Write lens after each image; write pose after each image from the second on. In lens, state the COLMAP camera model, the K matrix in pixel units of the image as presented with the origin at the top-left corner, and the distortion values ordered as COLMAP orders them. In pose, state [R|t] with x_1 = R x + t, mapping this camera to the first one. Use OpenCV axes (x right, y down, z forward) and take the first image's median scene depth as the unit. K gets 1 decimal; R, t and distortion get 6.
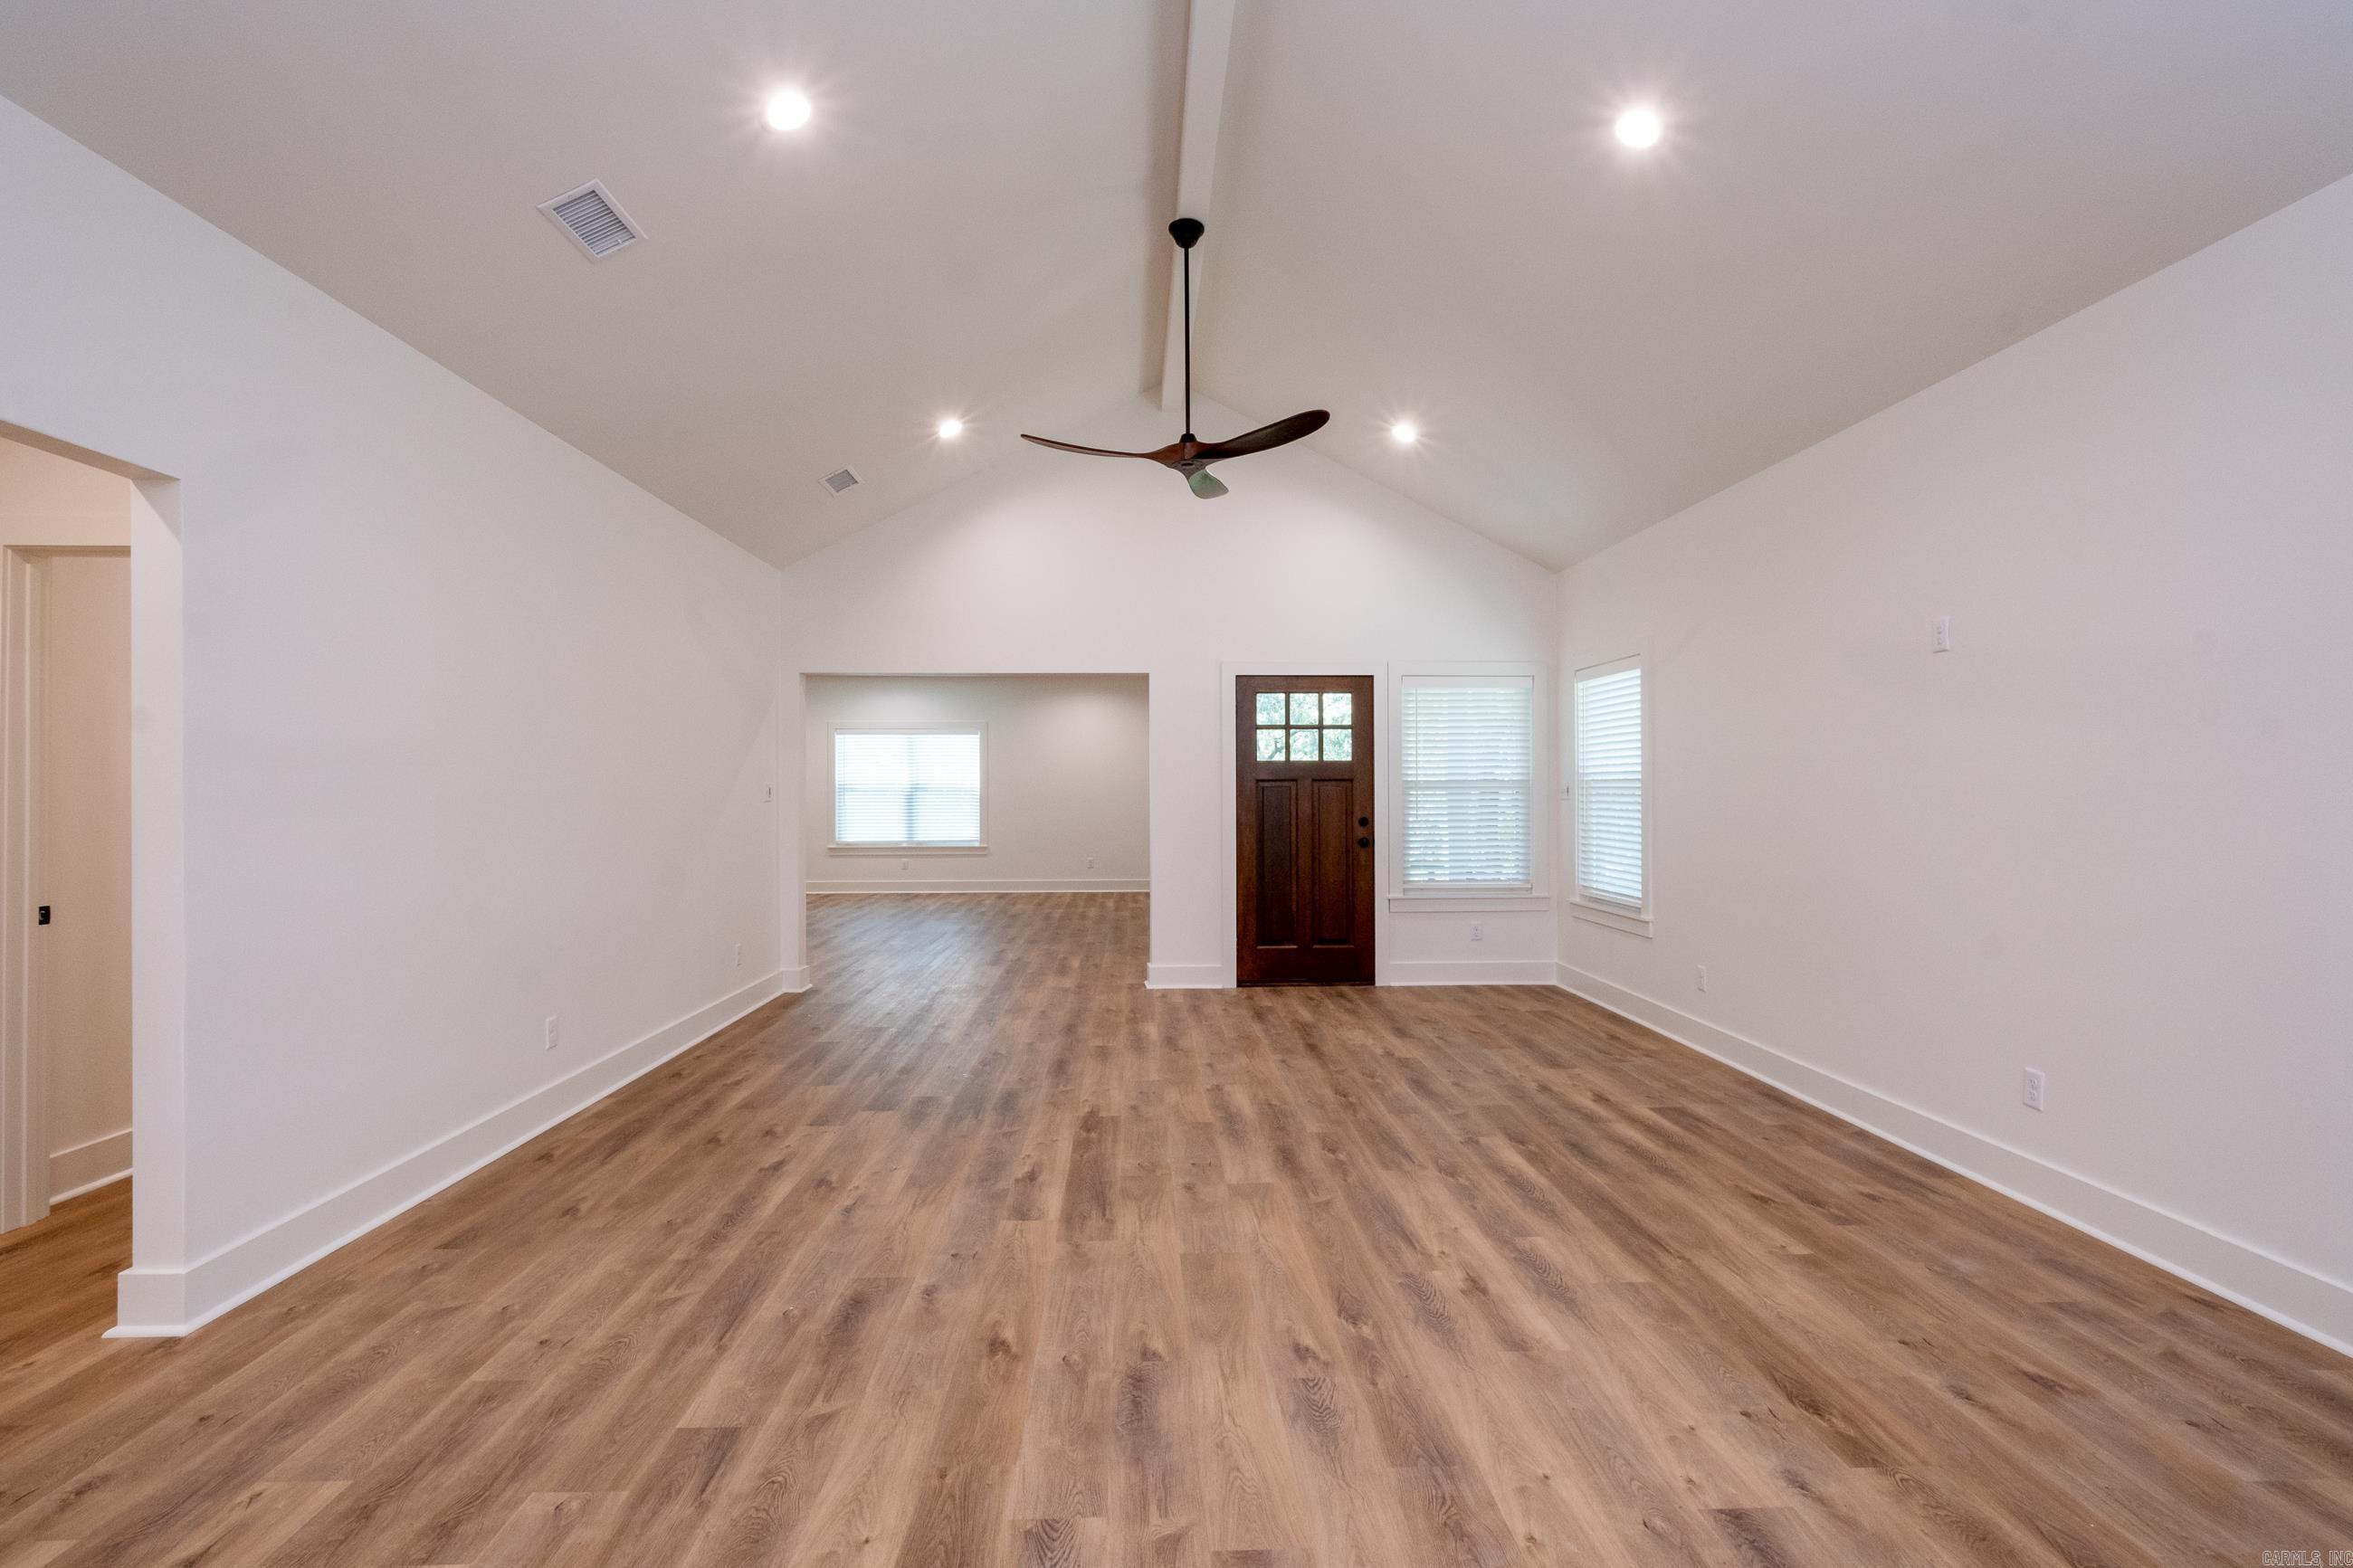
lens RADIAL K [[1091.4, 0, 1177.3], [0, 1091.4, 776.3], [0, 0, 1]] dist [-0.004045, 0.000440]
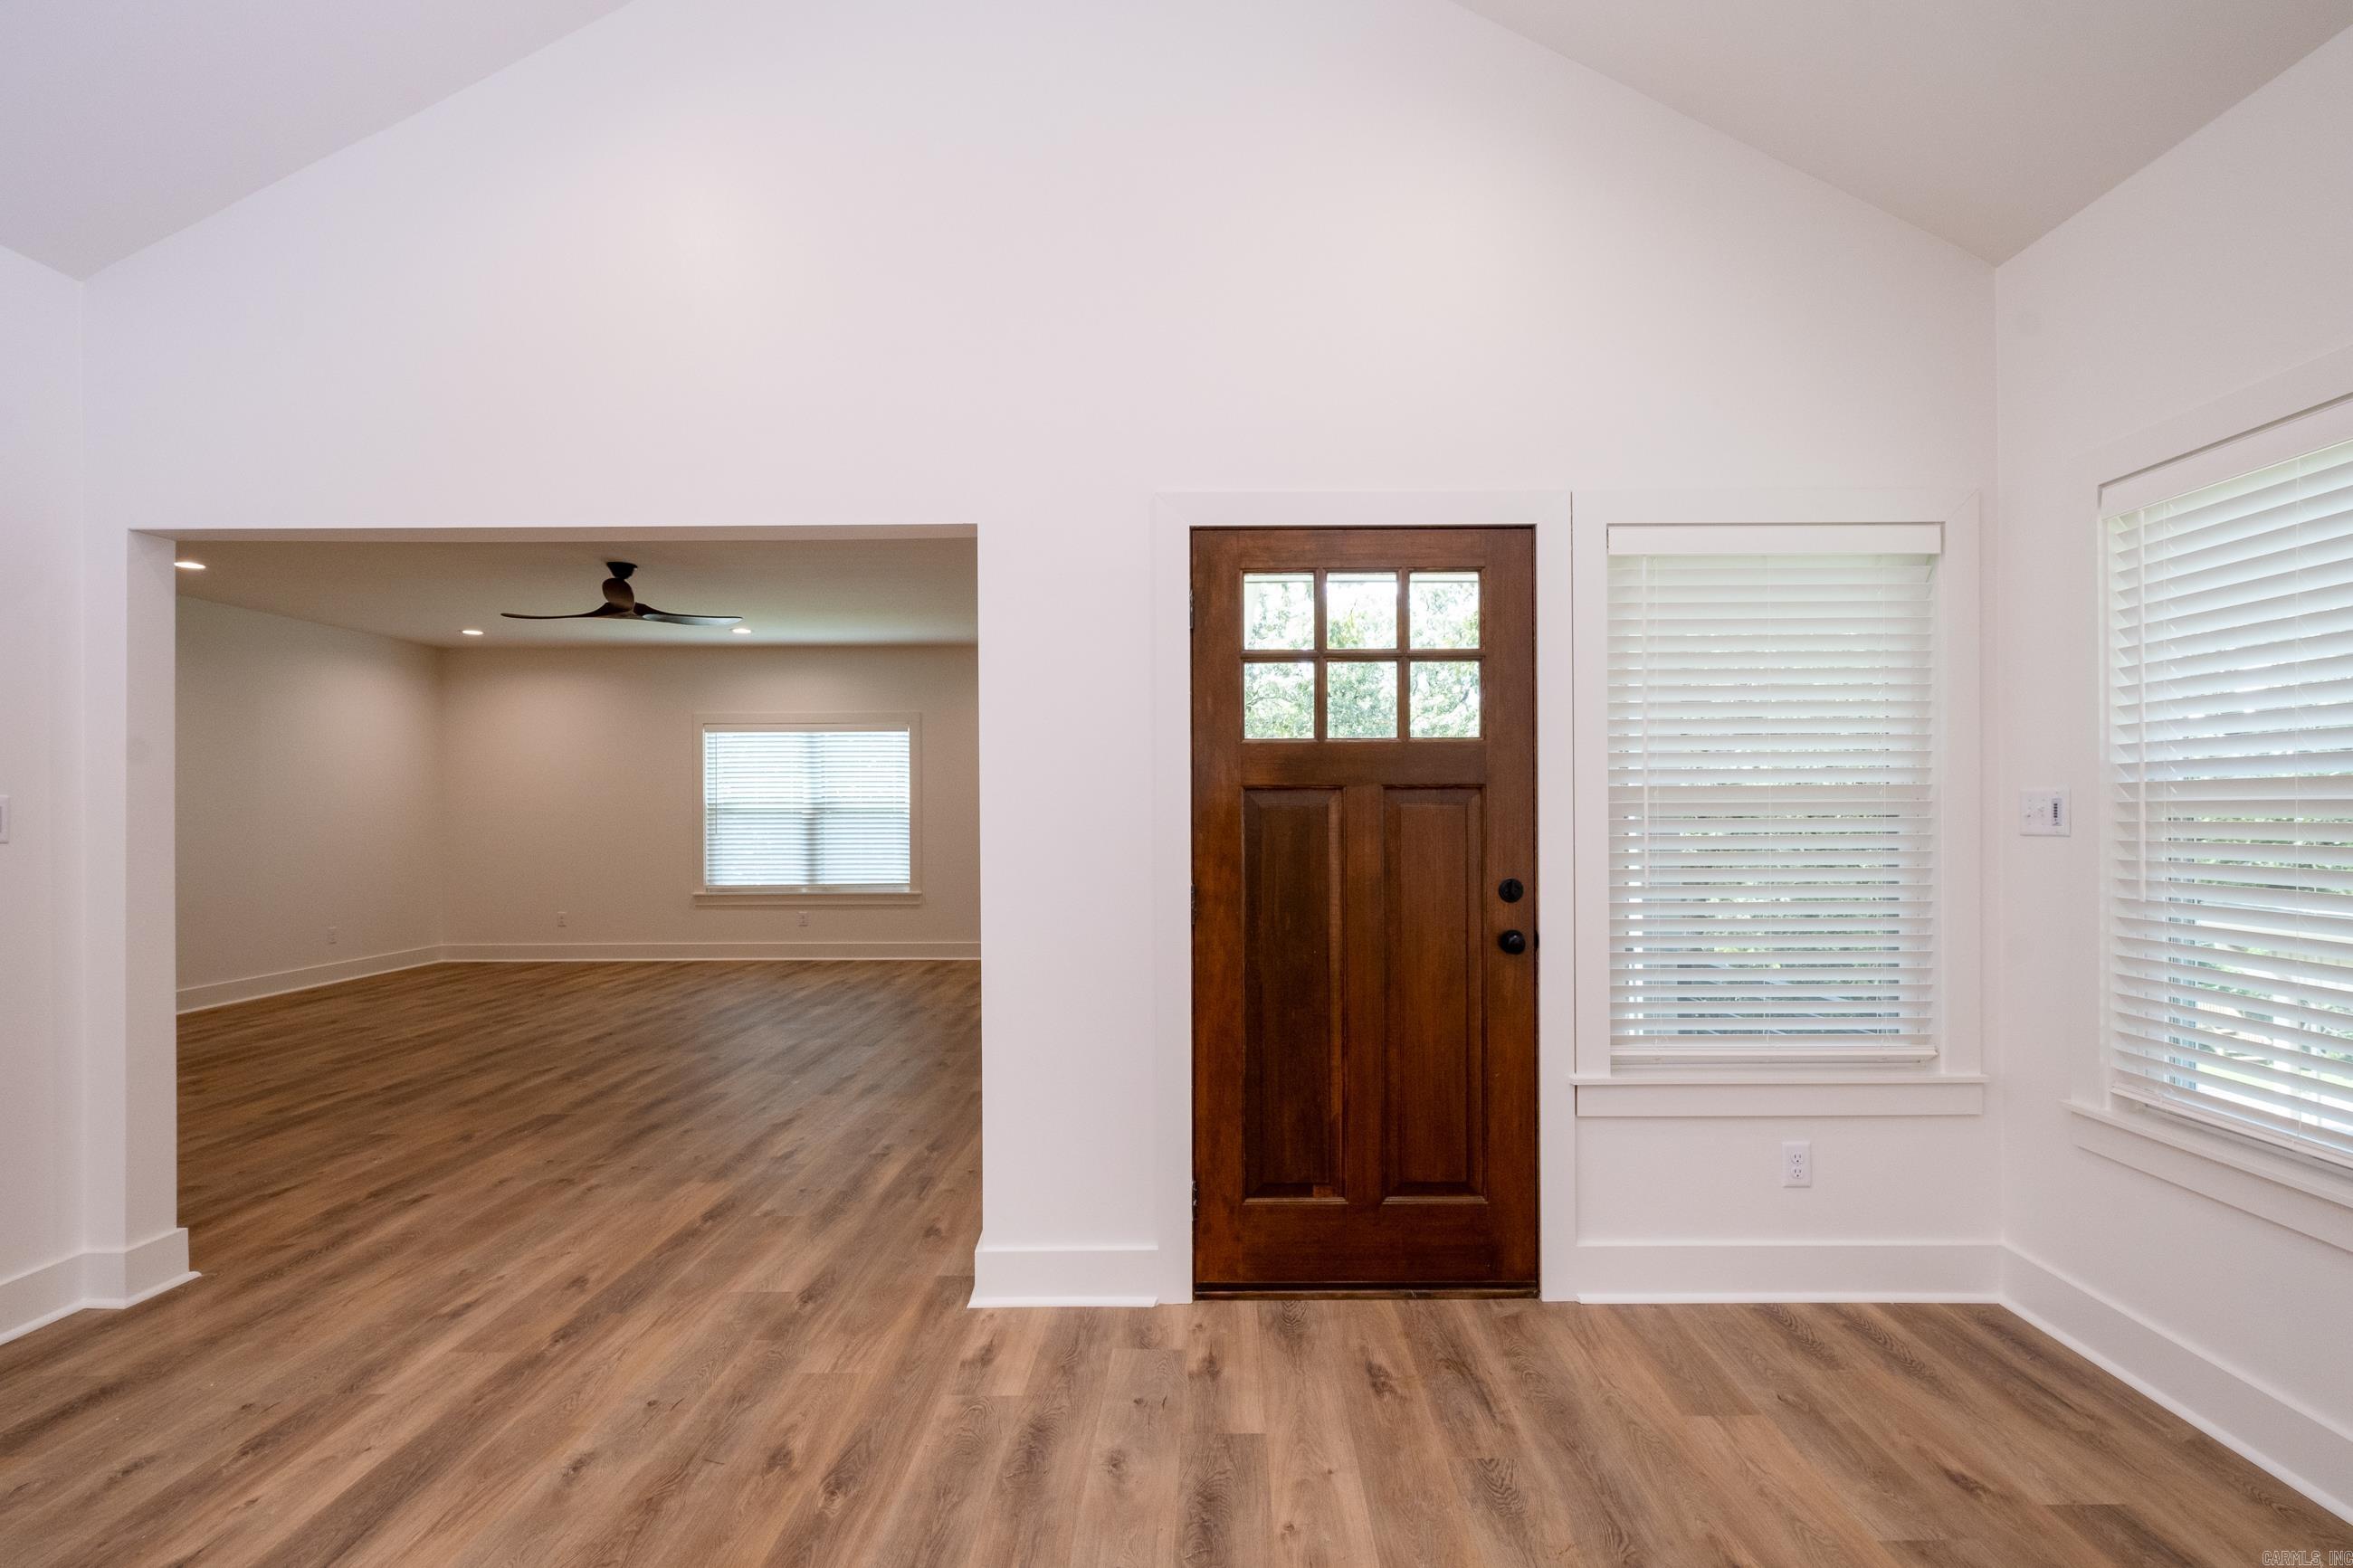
lens RADIAL K [[1116.8, 0, 1219.2], [0, 1116.8, 809.2], [0, 0, 1]] dist [-0.000499, 0.000111]
pose [[0.999112, -0.001276, -0.042109, 0.139195], [0.001788, 0.999925, 0.012115, 0.011113], [0.042090, -0.012180, 0.999040, 1.007945]]
